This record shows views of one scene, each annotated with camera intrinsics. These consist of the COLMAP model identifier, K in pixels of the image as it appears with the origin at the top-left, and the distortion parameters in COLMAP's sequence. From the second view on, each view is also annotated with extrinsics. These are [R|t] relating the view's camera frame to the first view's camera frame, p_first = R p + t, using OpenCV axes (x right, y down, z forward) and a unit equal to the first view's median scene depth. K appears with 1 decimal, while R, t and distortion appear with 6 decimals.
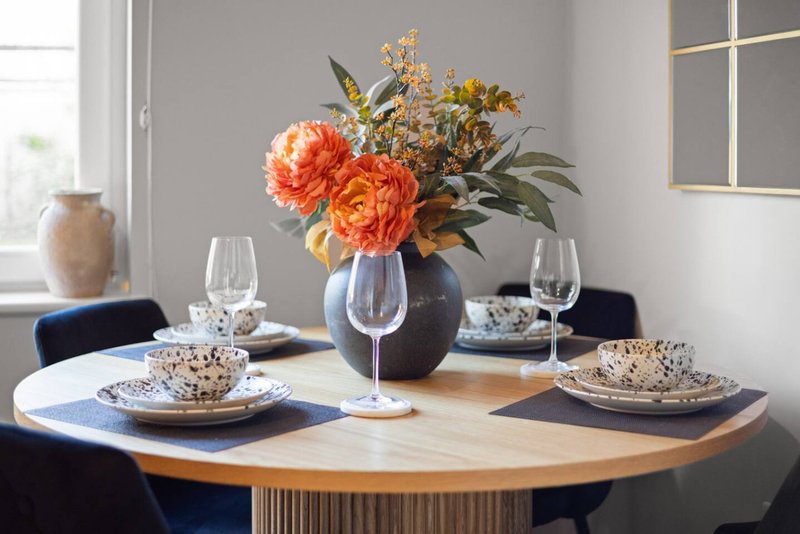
lens RADIAL K [[1132.3, 0, 397.2], [0, 1132.3, 227.1], [0, 0, 1]] dist [-0.032038, 0.000000]
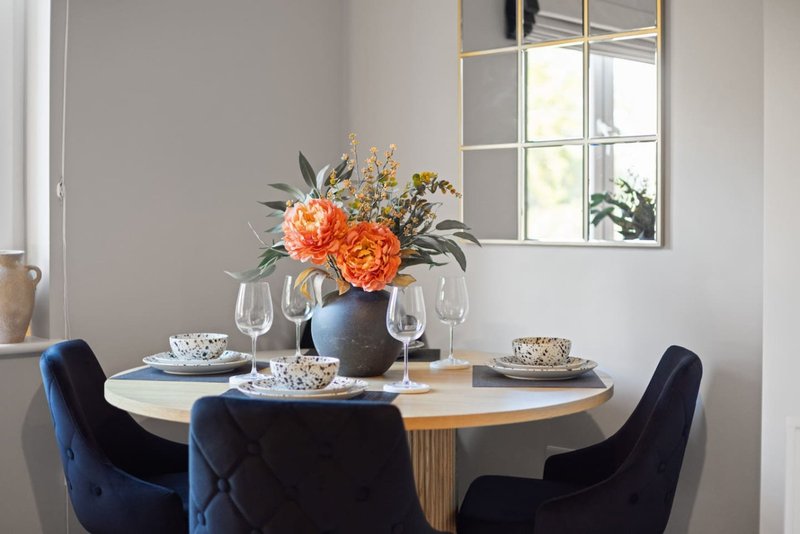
lens RADIAL K [[1132.3, 0, 404.6], [0, 1132.3, 262.4], [0, 0, 1]] dist [-0.032038, 0.000000]
pose [[0.886701, -0.024074, 0.461716, -0.643485], [0.030407, 0.999518, -0.006279, -0.001617], [-0.461342, 0.019607, 0.887006, -0.320783]]
